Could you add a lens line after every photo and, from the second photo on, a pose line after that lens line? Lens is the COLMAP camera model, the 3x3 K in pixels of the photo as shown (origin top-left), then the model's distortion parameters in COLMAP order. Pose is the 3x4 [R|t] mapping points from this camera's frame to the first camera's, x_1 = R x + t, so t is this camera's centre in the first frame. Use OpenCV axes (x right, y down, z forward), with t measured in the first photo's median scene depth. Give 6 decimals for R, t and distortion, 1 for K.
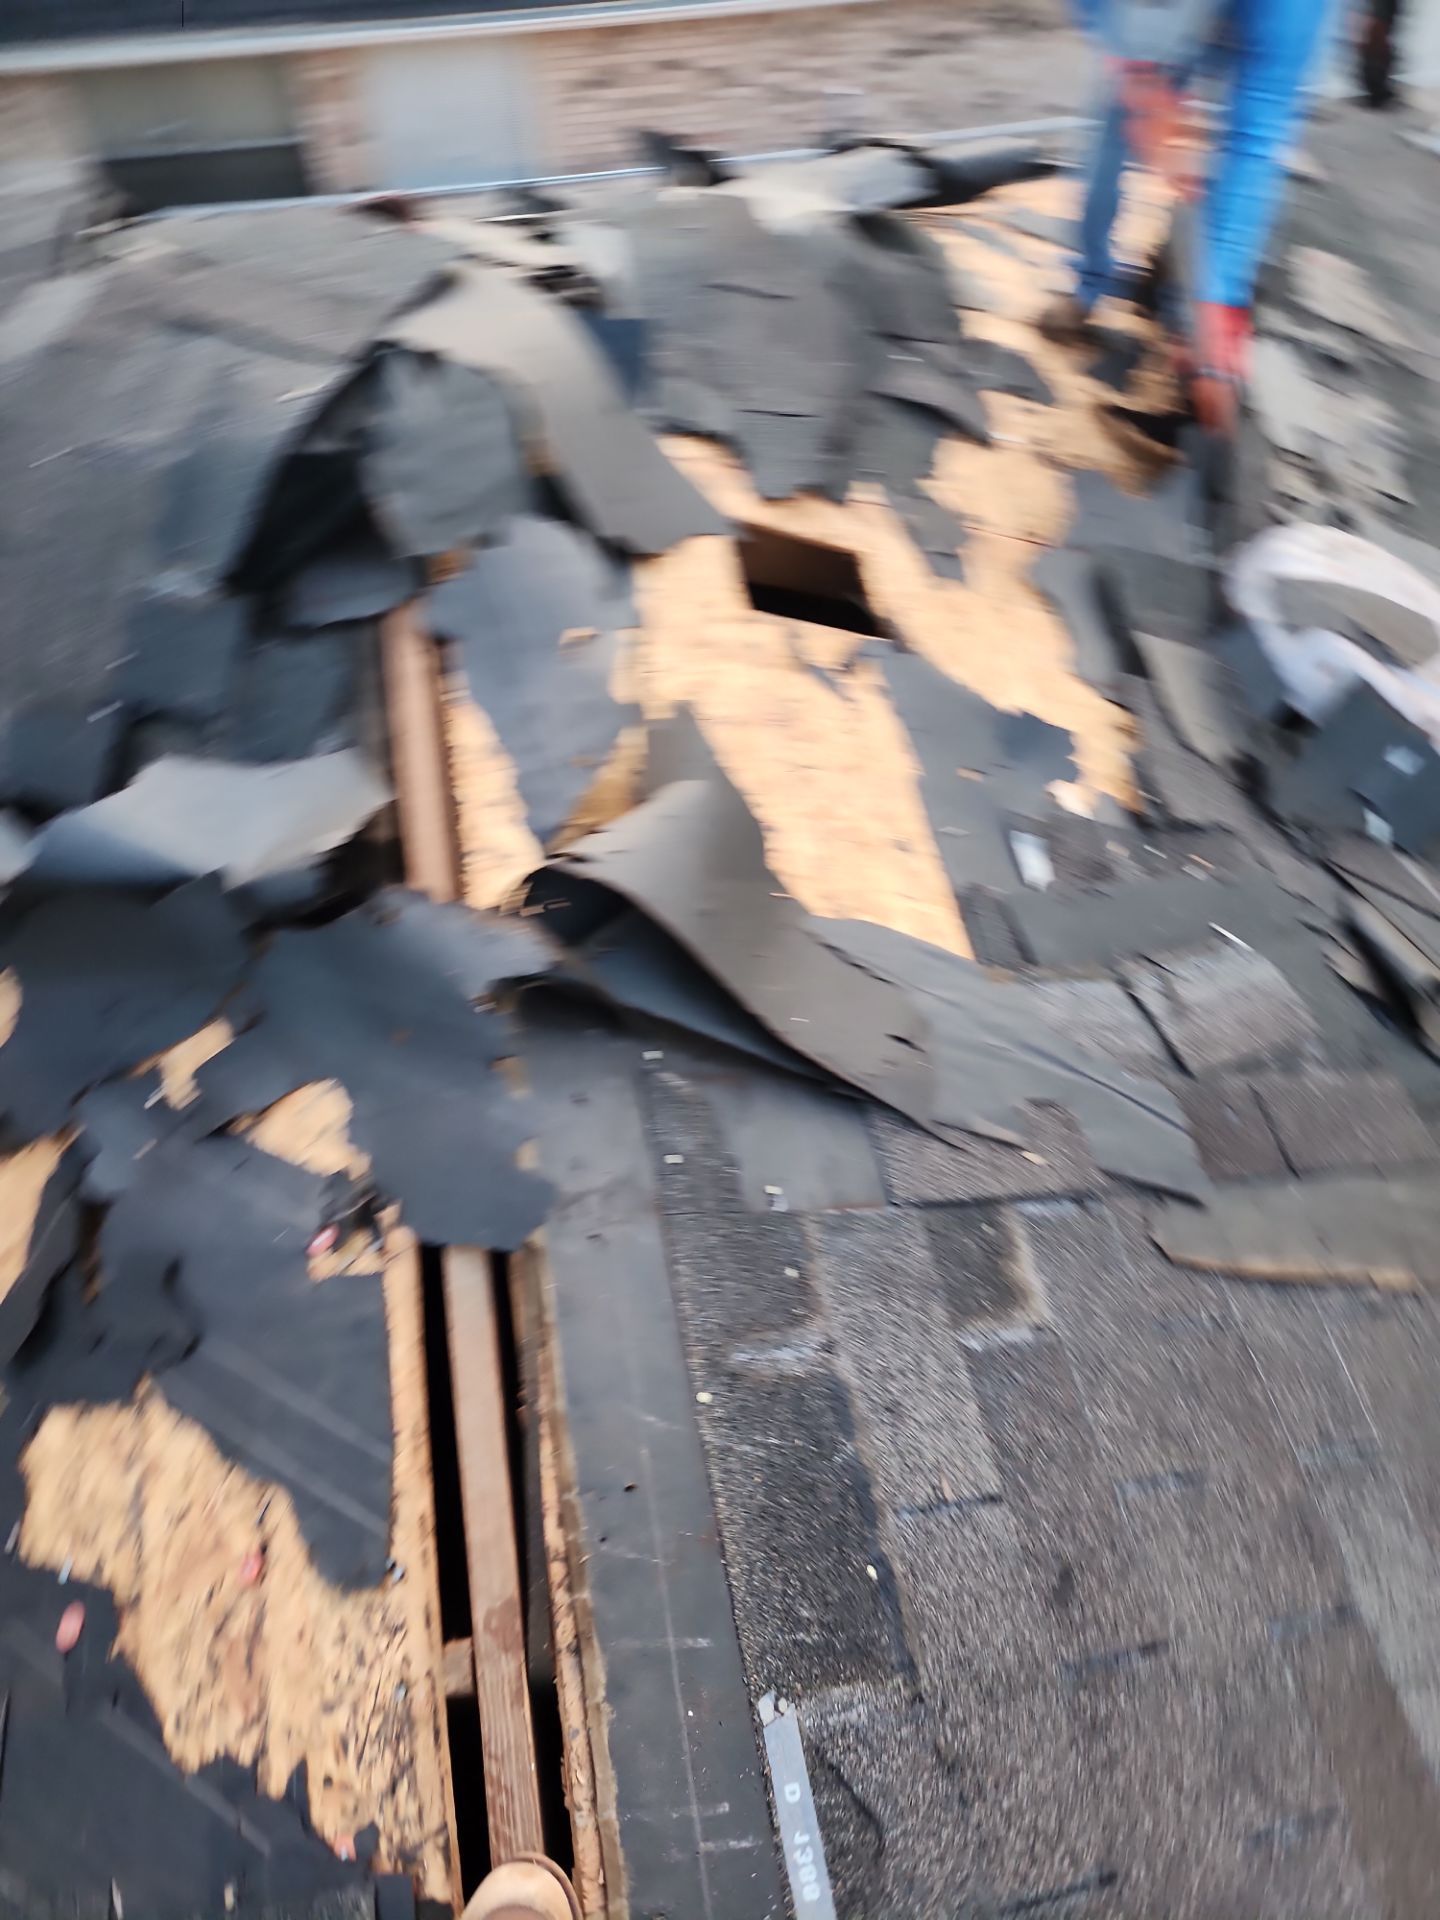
lens RADIAL K [[1250.7, 0, 720.0], [0, 1250.7, 960.0], [0, 0, 1]] dist [-0.000950, -0.028650]
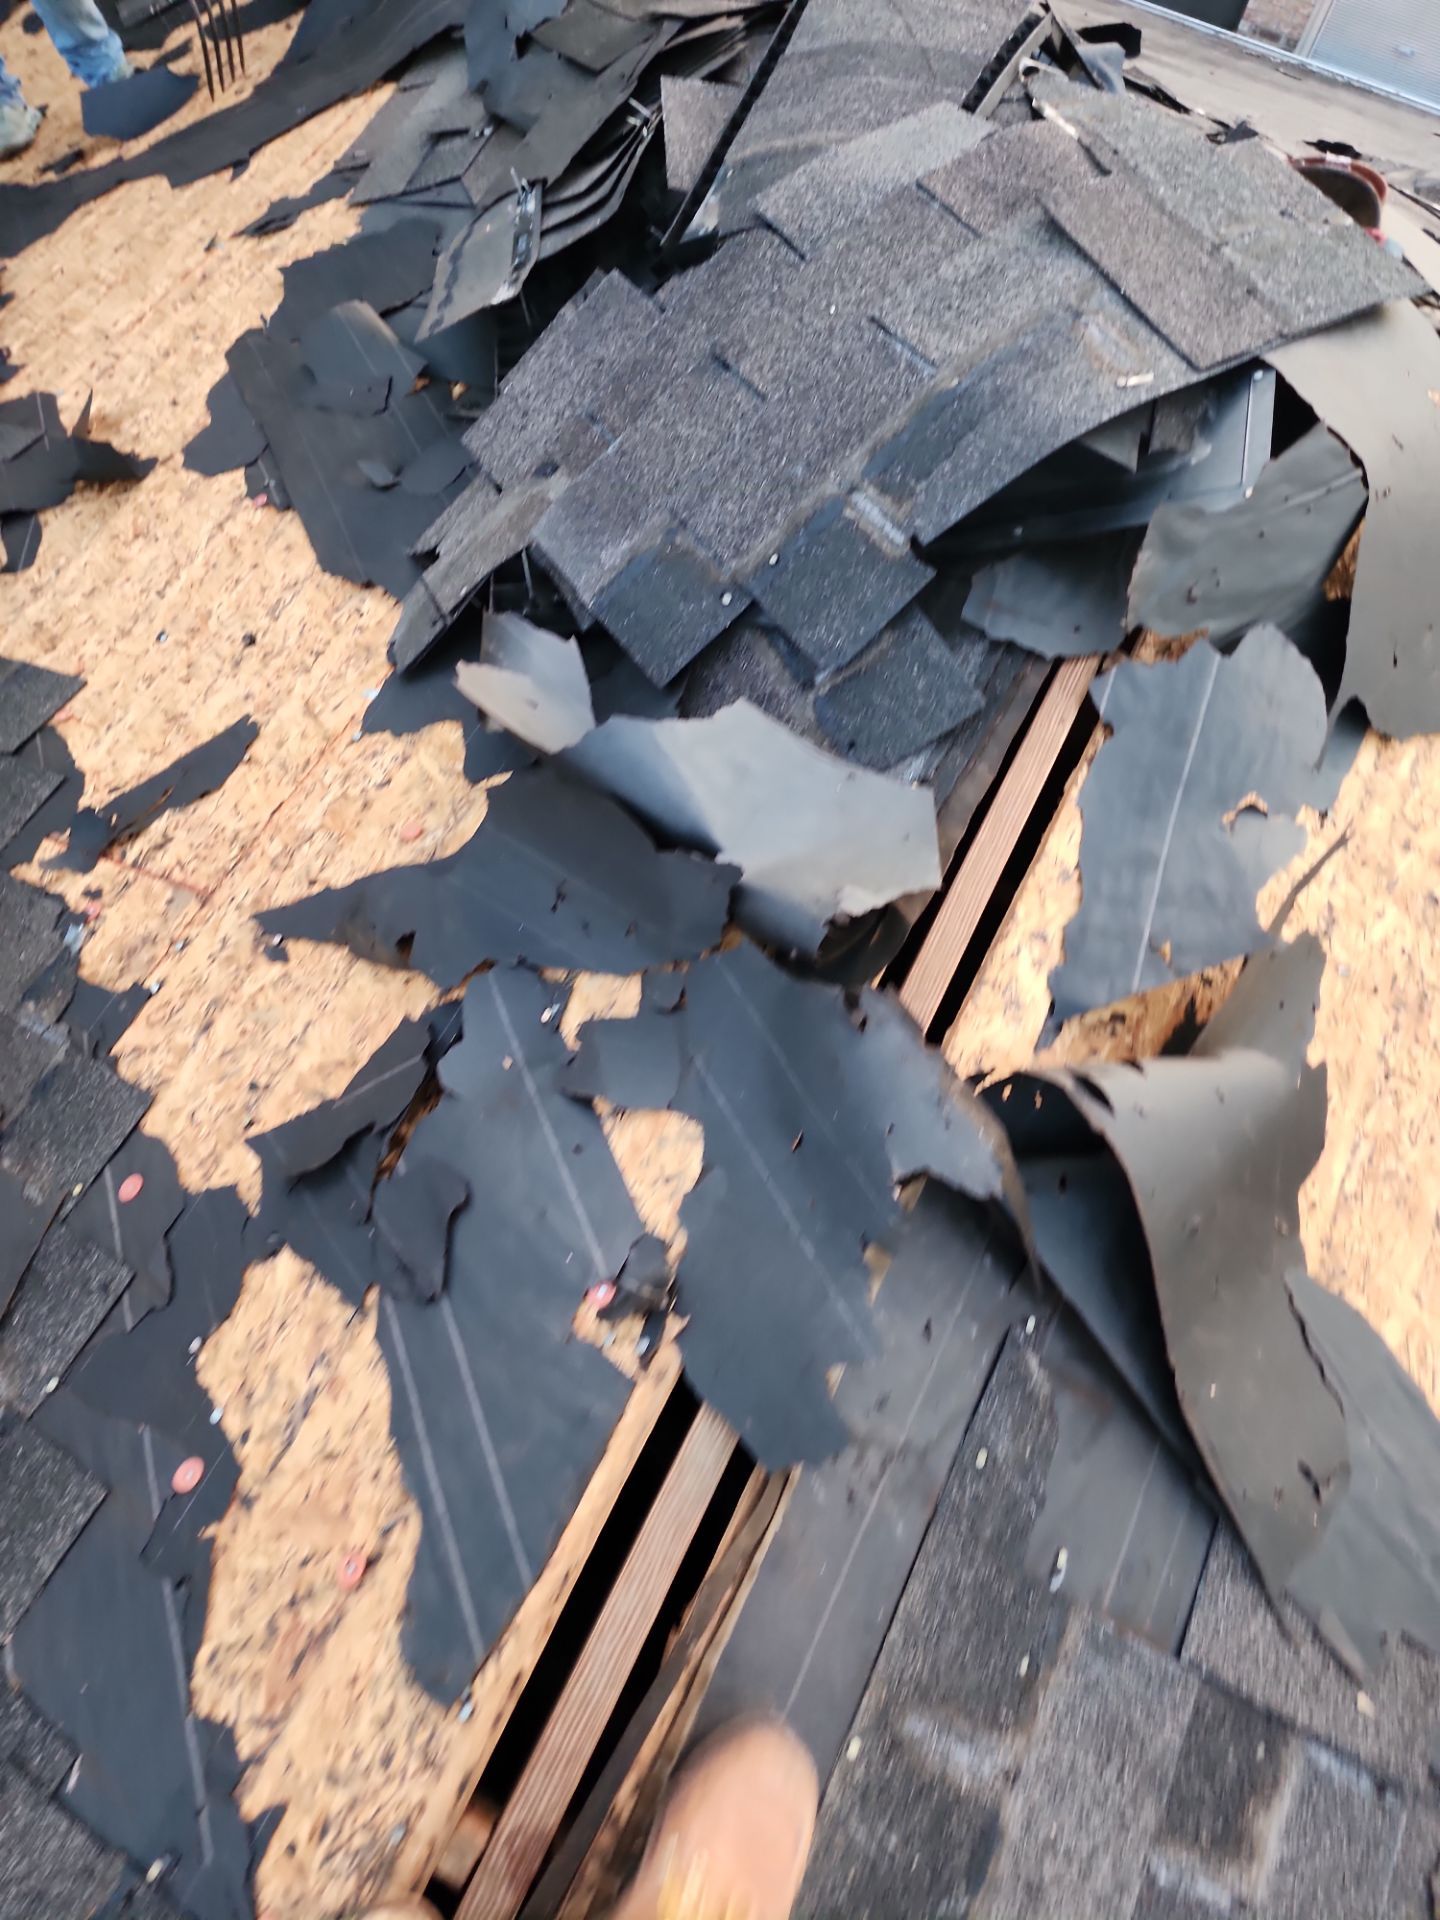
lens RADIAL K [[1250.7, 0, 720.0], [0, 1250.7, 960.0], [0, 0, 1]] dist [-0.000950, -0.028650]
pose [[0.791596, 0.563625, -0.236013, -0.168819], [-0.535239, 0.825913, 0.177162, -0.168683], [0.294779, -0.013918, 0.955464, 0.171604]]
